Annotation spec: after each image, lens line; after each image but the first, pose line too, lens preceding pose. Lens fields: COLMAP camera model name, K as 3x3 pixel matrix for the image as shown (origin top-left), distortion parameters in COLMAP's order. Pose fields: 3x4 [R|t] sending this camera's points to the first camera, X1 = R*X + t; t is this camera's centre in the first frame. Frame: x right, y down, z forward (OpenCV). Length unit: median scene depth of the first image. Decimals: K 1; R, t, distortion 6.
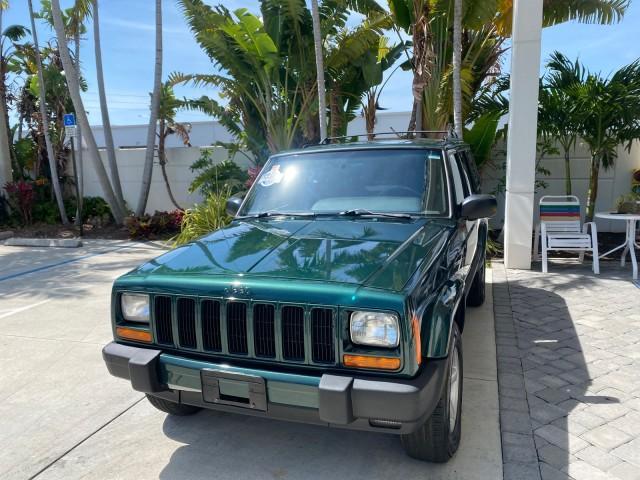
lens RADIAL K [[490.0, 0, 320.0], [0, 490.0, 240.0], [0, 0, 1]] dist [0.011755, -0.010565]
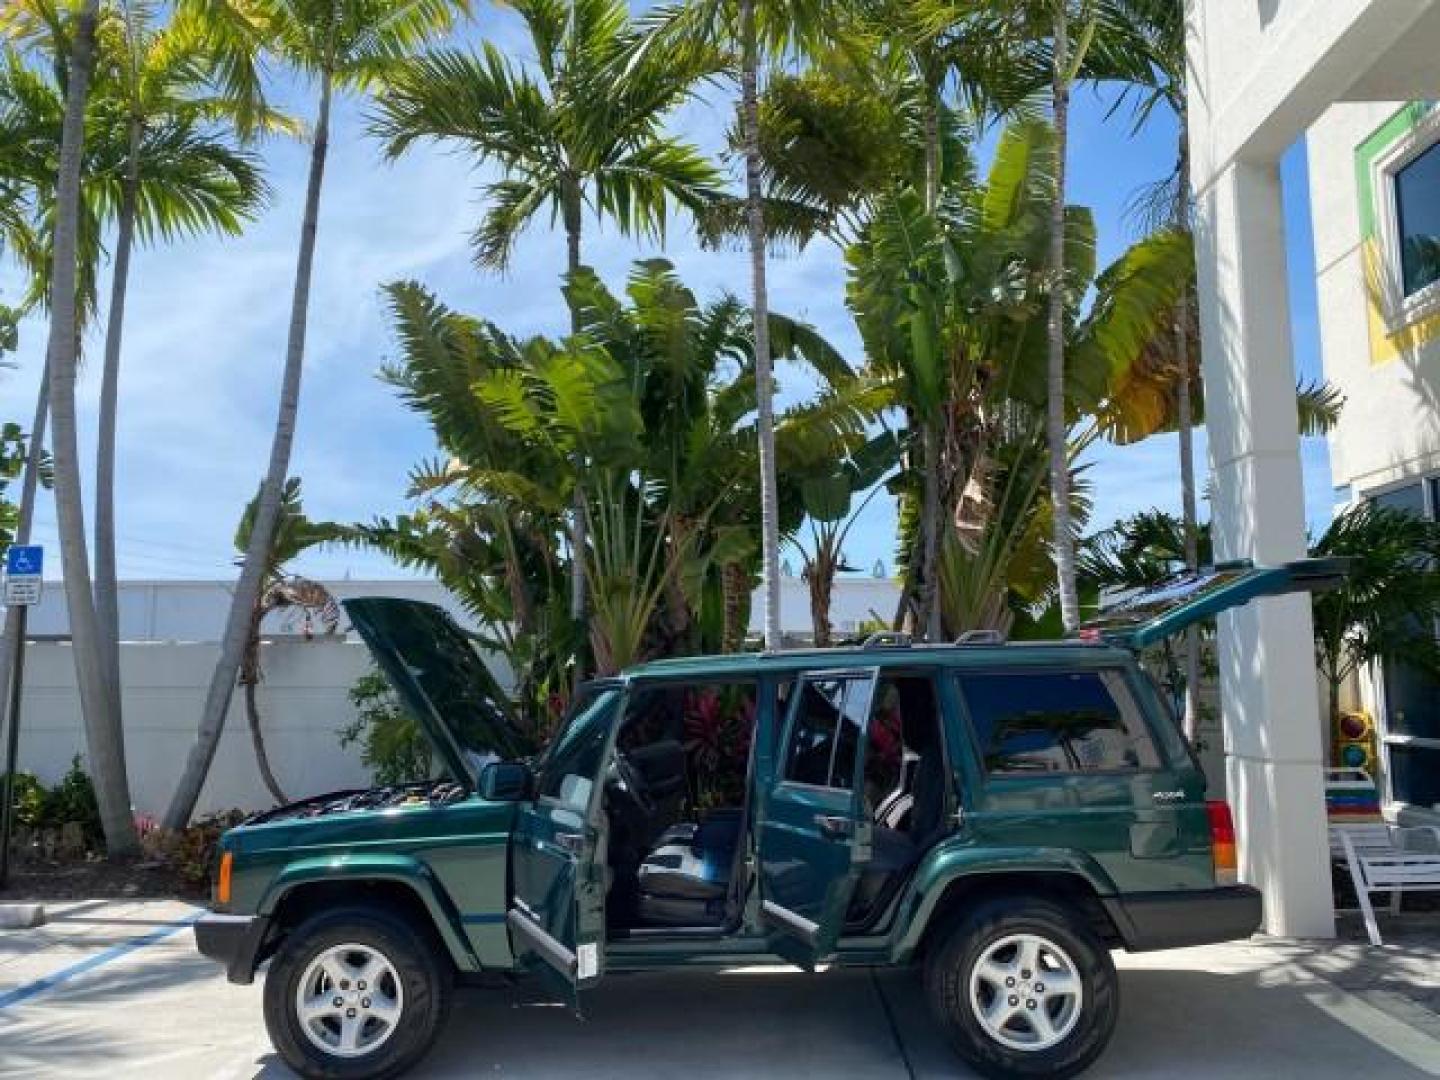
lens RADIAL K [[1094.1, 0, 717.2], [0, 1094.1, 542.4], [0, 0, 1]] dist [0.012846, 0.000345]
pose [[0.958028, 0.055134, 0.281323, -0.324776], [0.027237, 0.959387, -0.280777, -0.015766], [-0.285378, 0.276654, 0.917618, 0.125101]]
